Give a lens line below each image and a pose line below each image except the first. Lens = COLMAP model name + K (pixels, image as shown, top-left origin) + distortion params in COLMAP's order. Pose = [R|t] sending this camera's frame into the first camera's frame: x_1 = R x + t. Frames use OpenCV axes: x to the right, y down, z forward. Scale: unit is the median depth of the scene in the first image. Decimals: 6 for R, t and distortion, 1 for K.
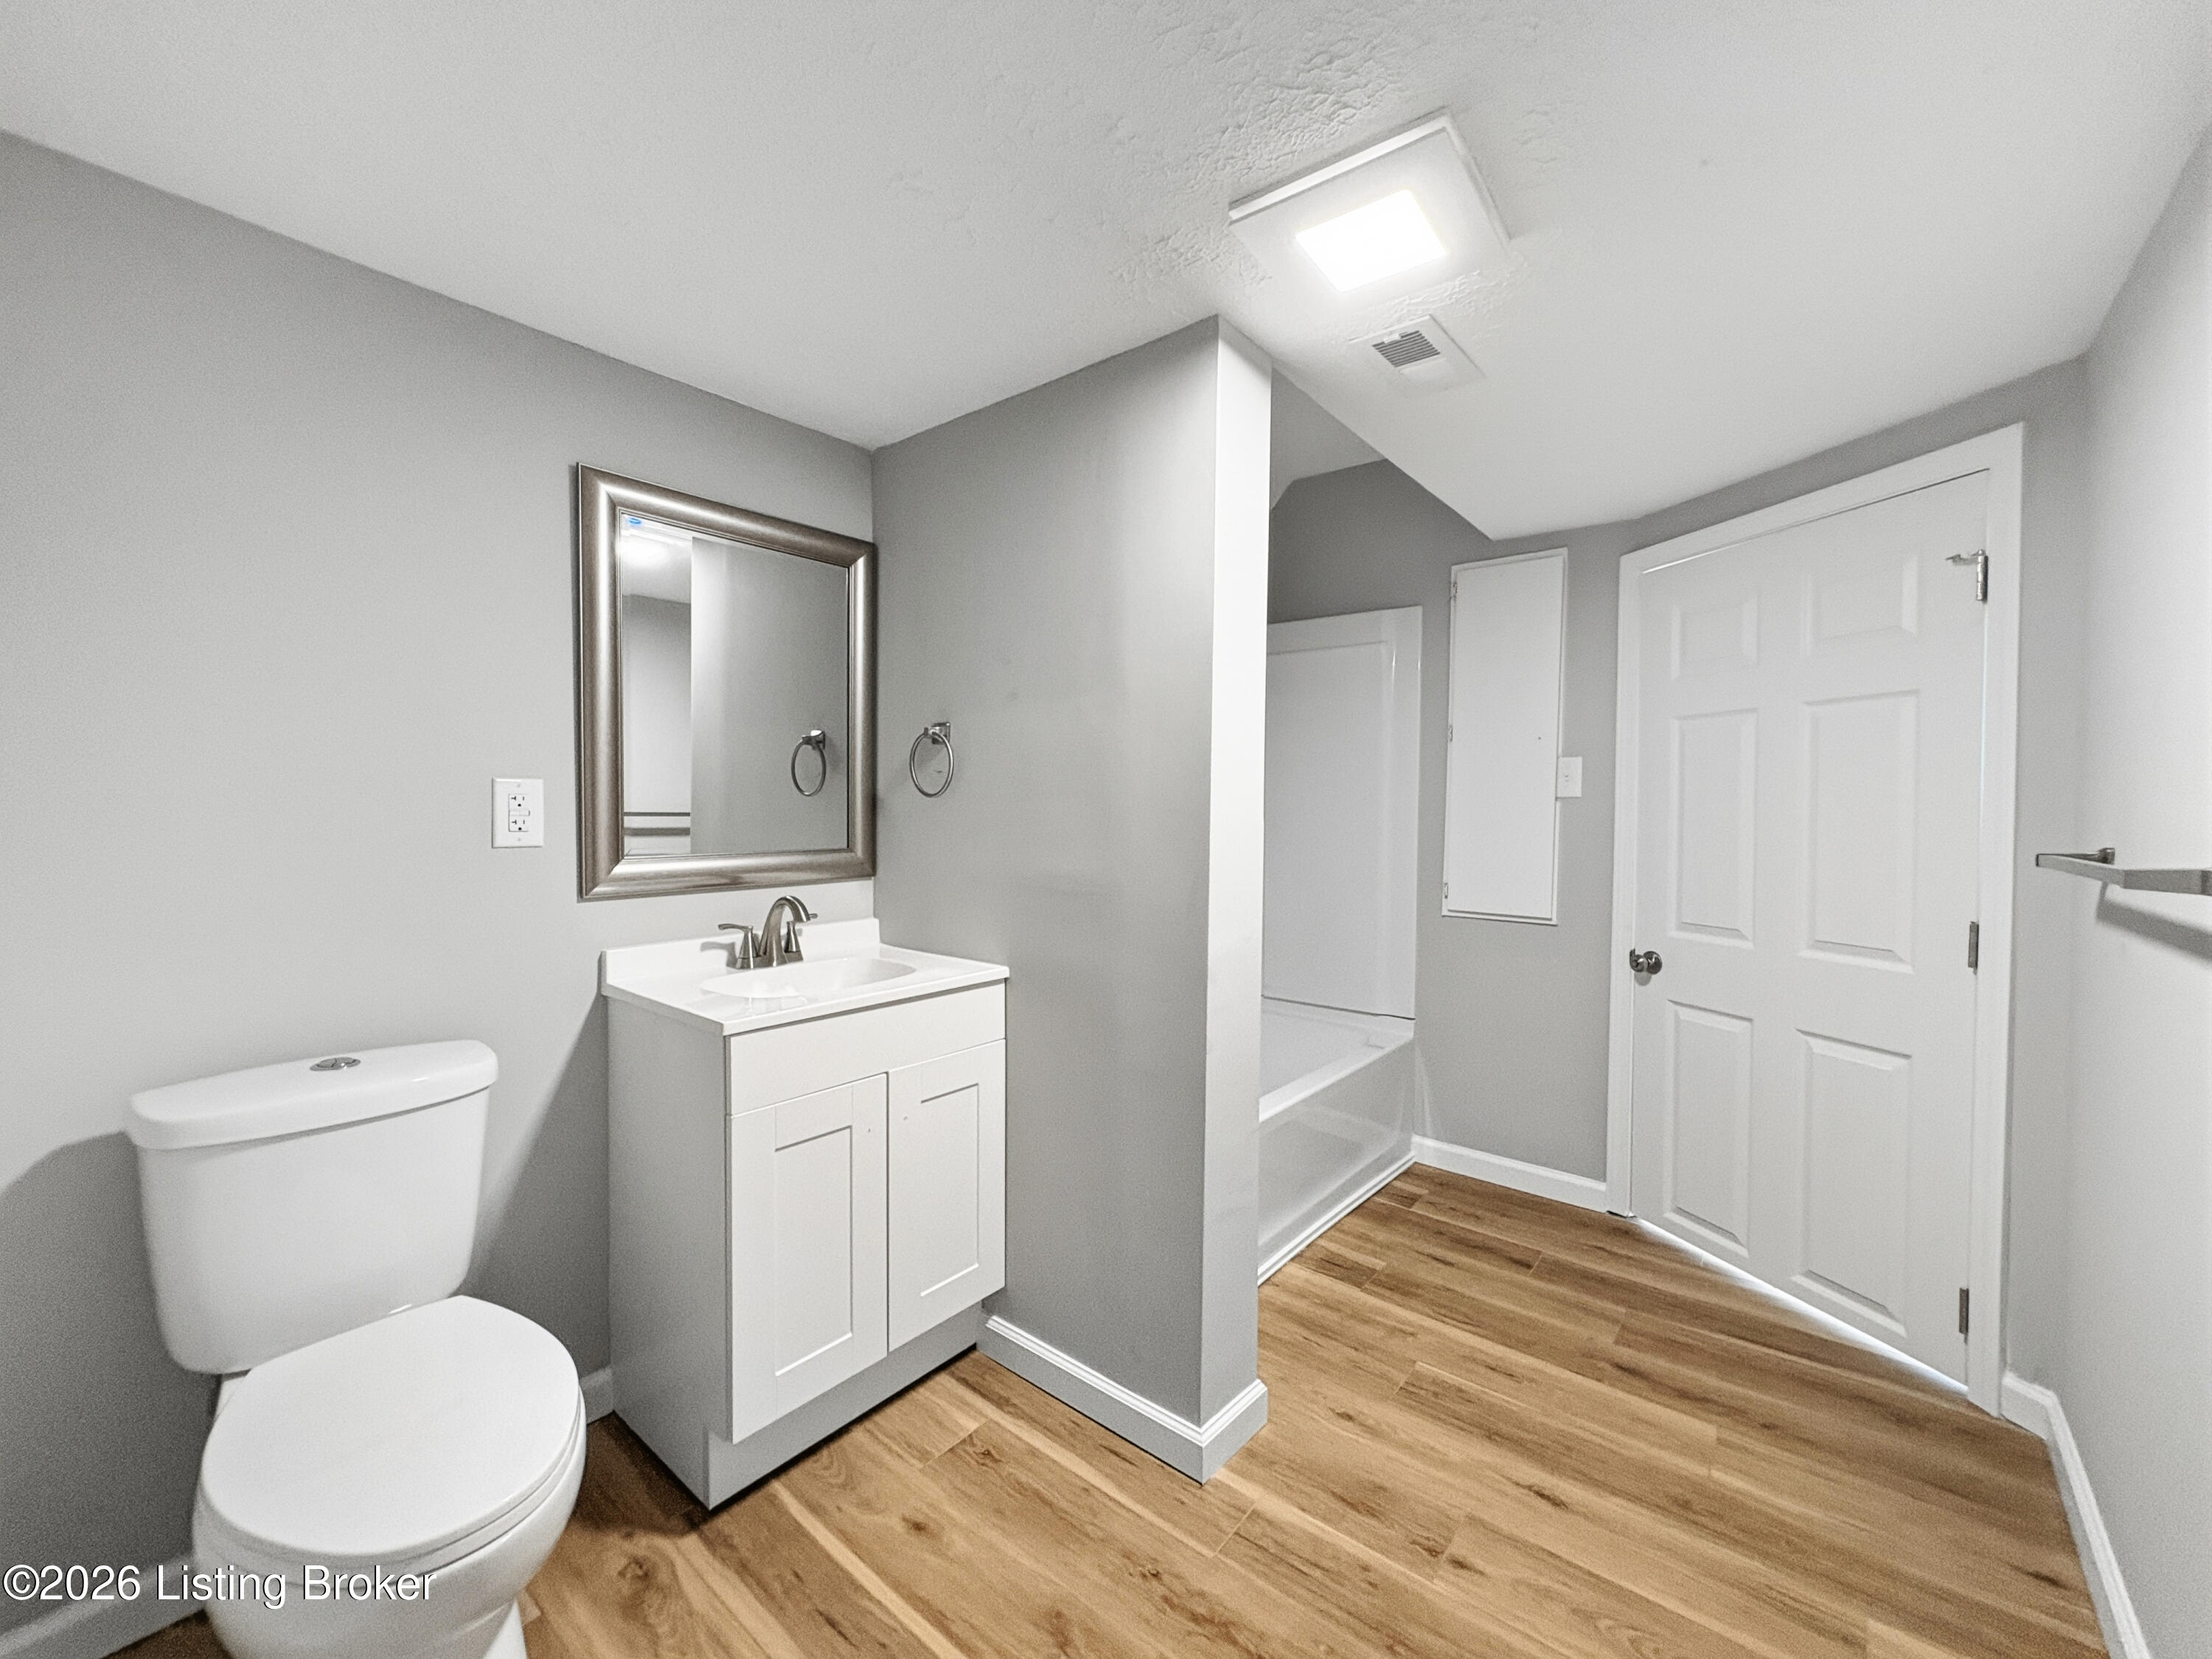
lens RADIAL K [[882.1, 0, 1115.6], [0, 882.1, 825.5], [0, 0, 1]] dist [0.002006, -0.000106]
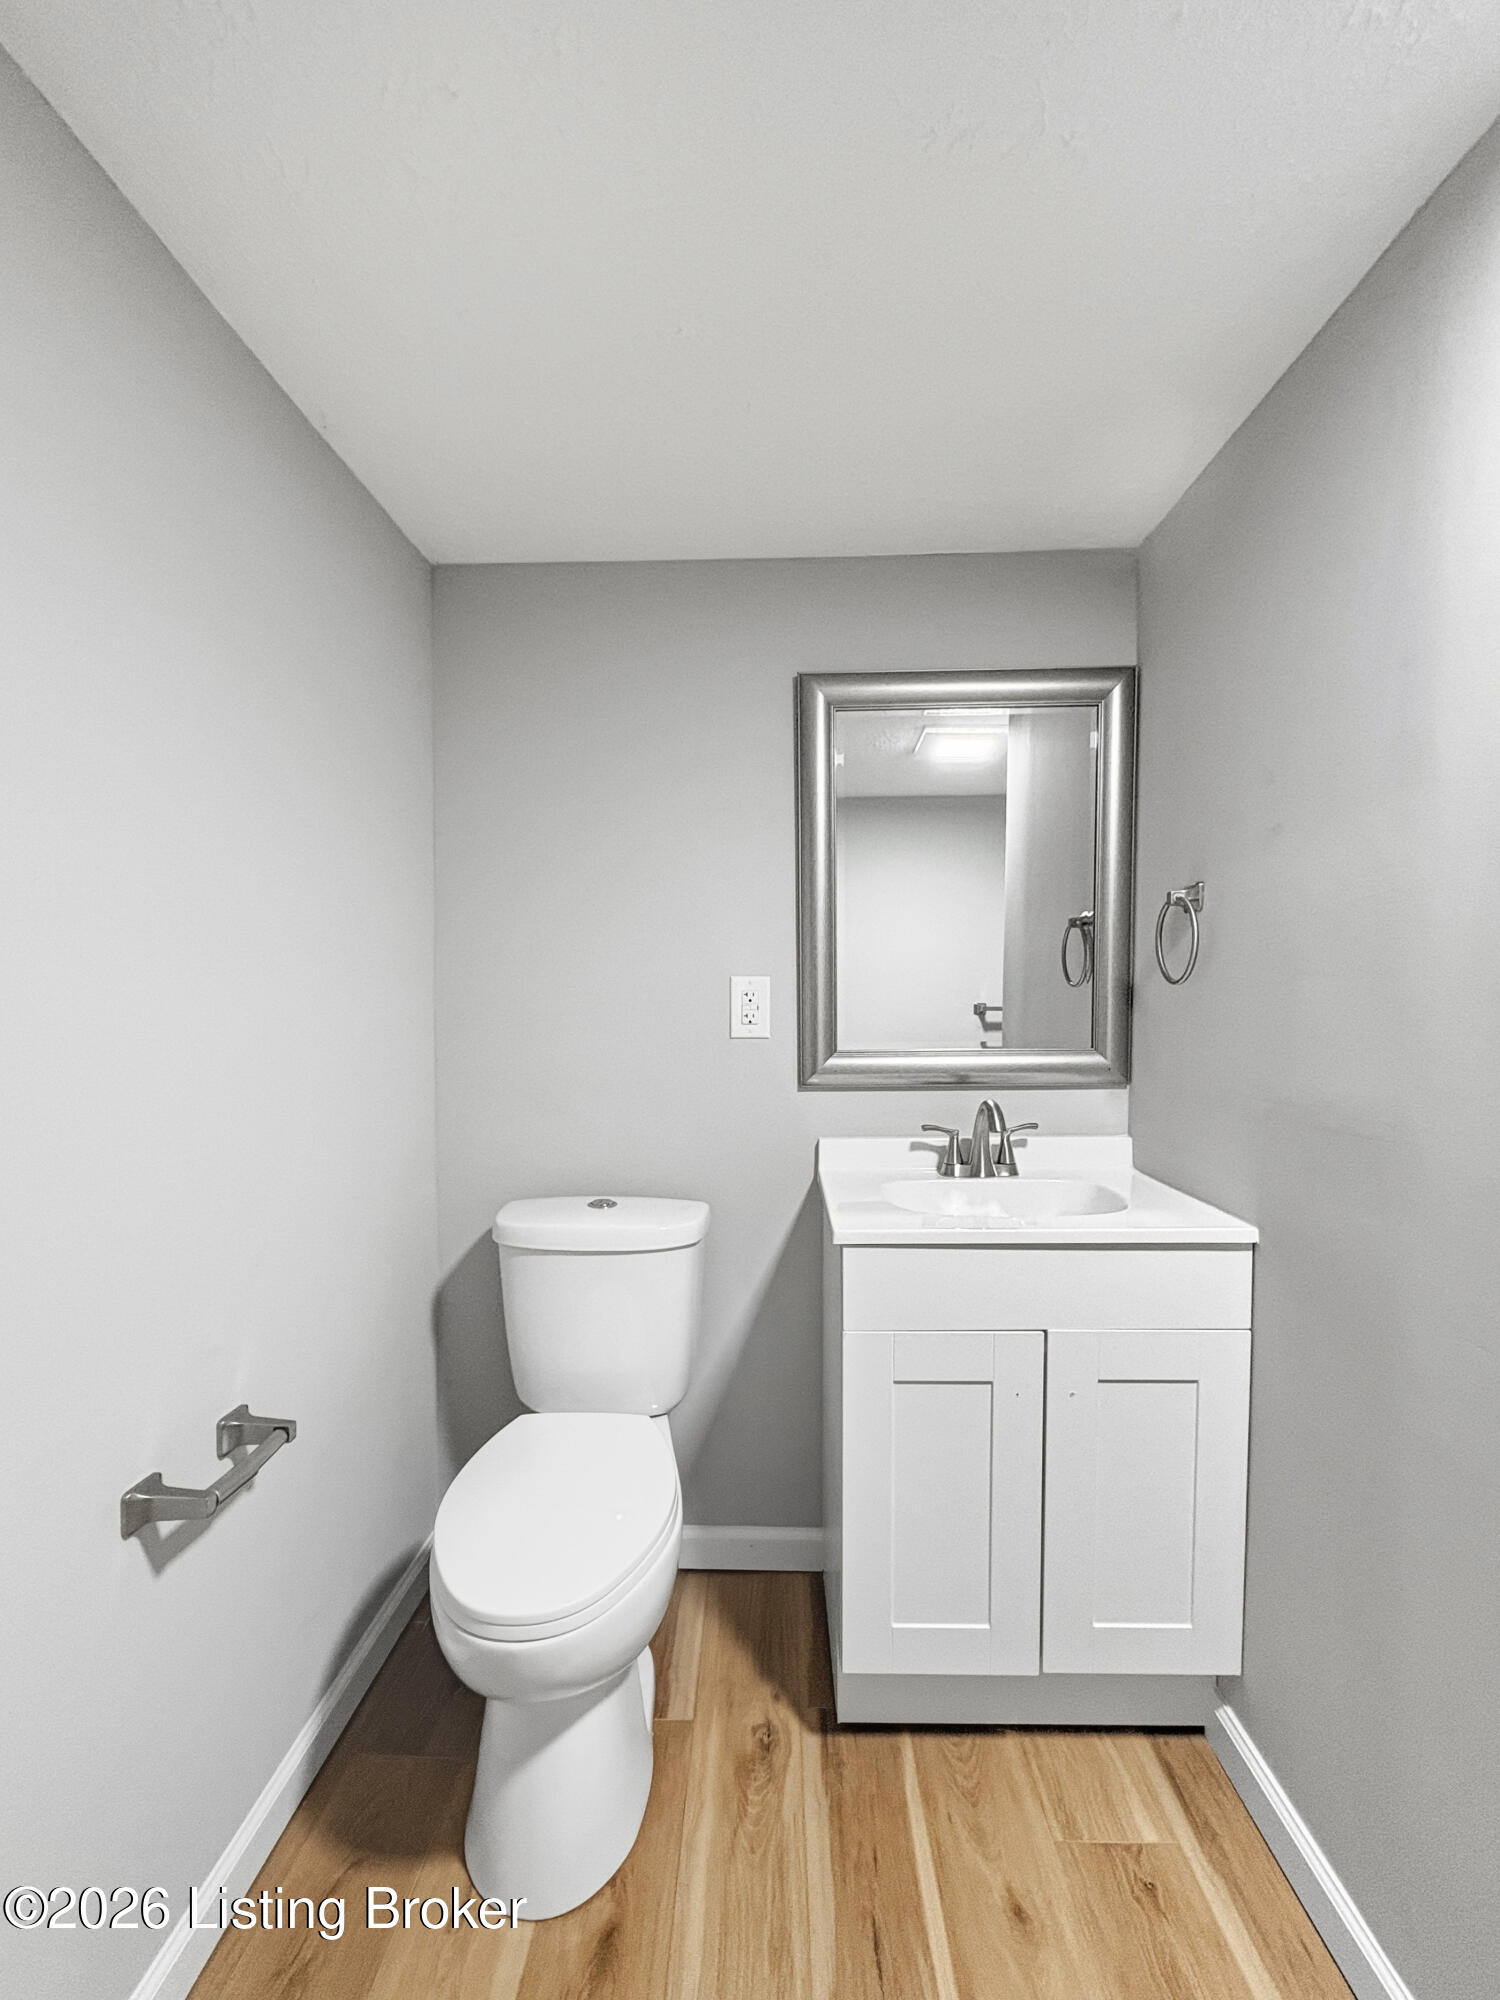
lens RADIAL K [[879.8, 0, 750.8], [0, 879.8, 1053.9], [0, 0, 1]] dist [-0.000377, 0.001407]
pose [[0.615303, 0.037197, -0.787413, 0.189062], [-0.008244, 0.999135, 0.040757, -0.001071], [0.788248, -0.018586, 0.615078, 0.294860]]
